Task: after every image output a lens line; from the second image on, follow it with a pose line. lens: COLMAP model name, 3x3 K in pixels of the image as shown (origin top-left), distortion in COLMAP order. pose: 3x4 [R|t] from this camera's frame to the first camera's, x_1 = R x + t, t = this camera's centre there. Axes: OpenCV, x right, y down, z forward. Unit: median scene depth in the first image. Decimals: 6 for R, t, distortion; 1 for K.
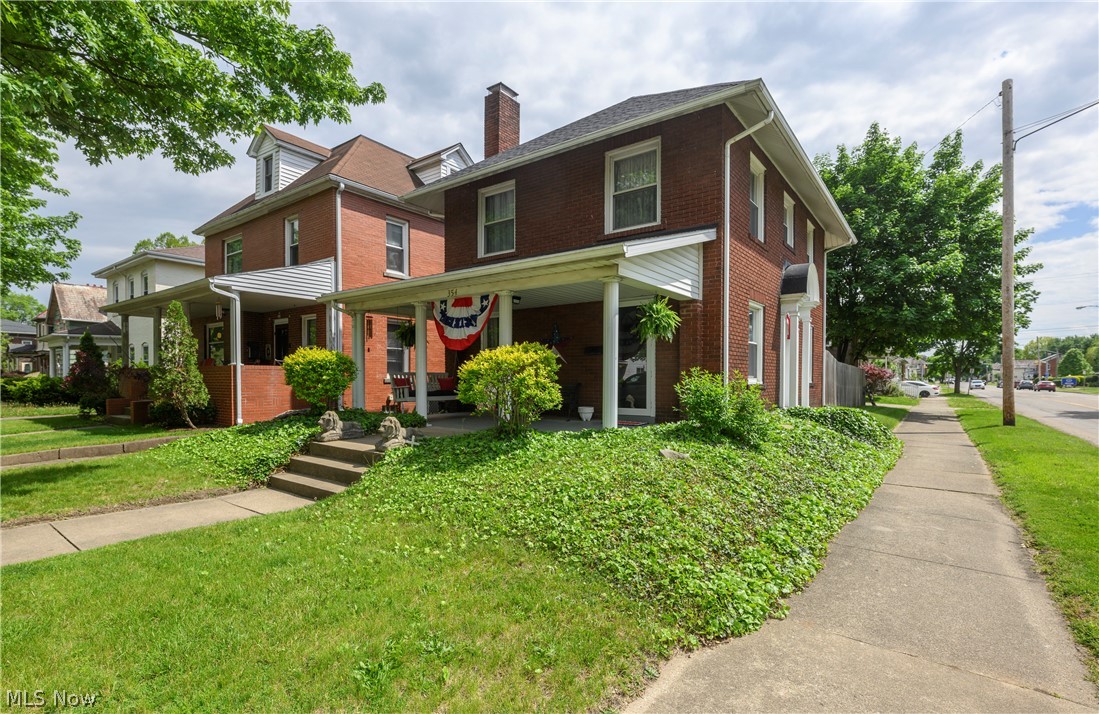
lens RADIAL K [[521.3, 0, 549.2], [0, 521.3, 379.5], [0, 0, 1]] dist [-0.005253, -0.000263]
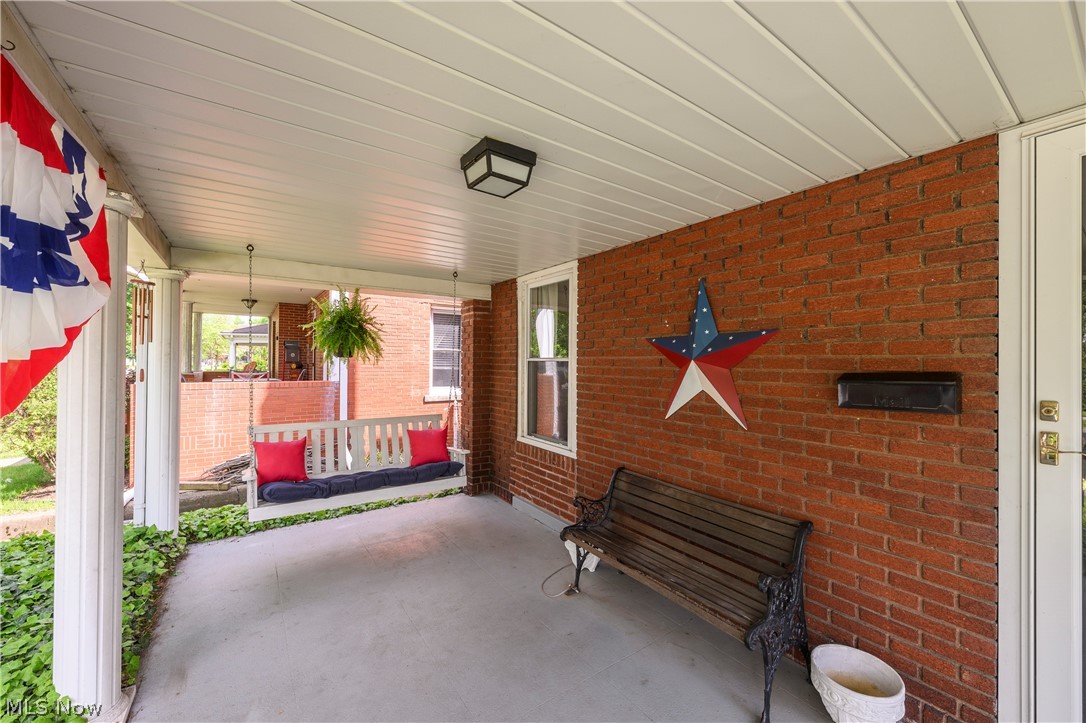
lens RADIAL K [[428.7, 0, 546.3], [0, 428.7, 358.6], [0, 0, 1]] dist [-0.001659, 0.000054]
pose [[0.949612, 0.004493, -0.313395, 0.005769], [-0.007839, 0.999925, -0.009417, -0.064355], [0.313329, 0.011399, 0.949576, 0.765861]]
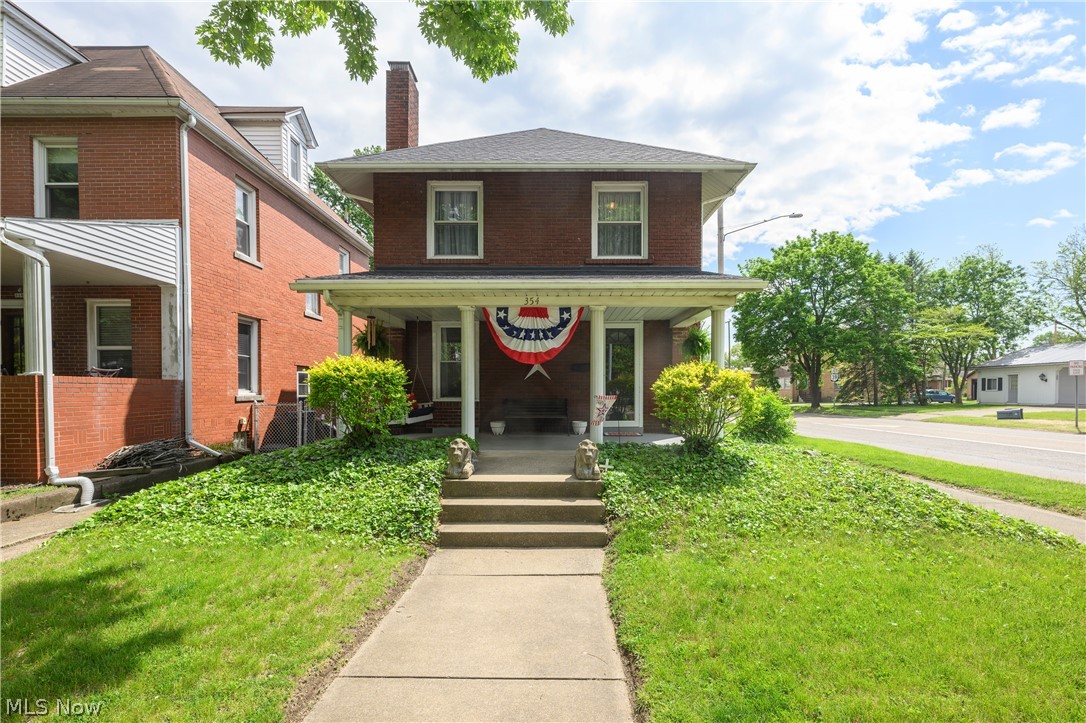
lens RADIAL K [[497.0, 0, 551.9], [0, 497.0, 391.2], [0, 0, 1]] dist [0.001562, 0.000118]
pose [[0.794329, -0.005075, 0.607466, -0.554254], [0.006639, 0.999978, -0.000327, -0.006919], [-0.607451, 0.004292, 0.794345, 0.233660]]
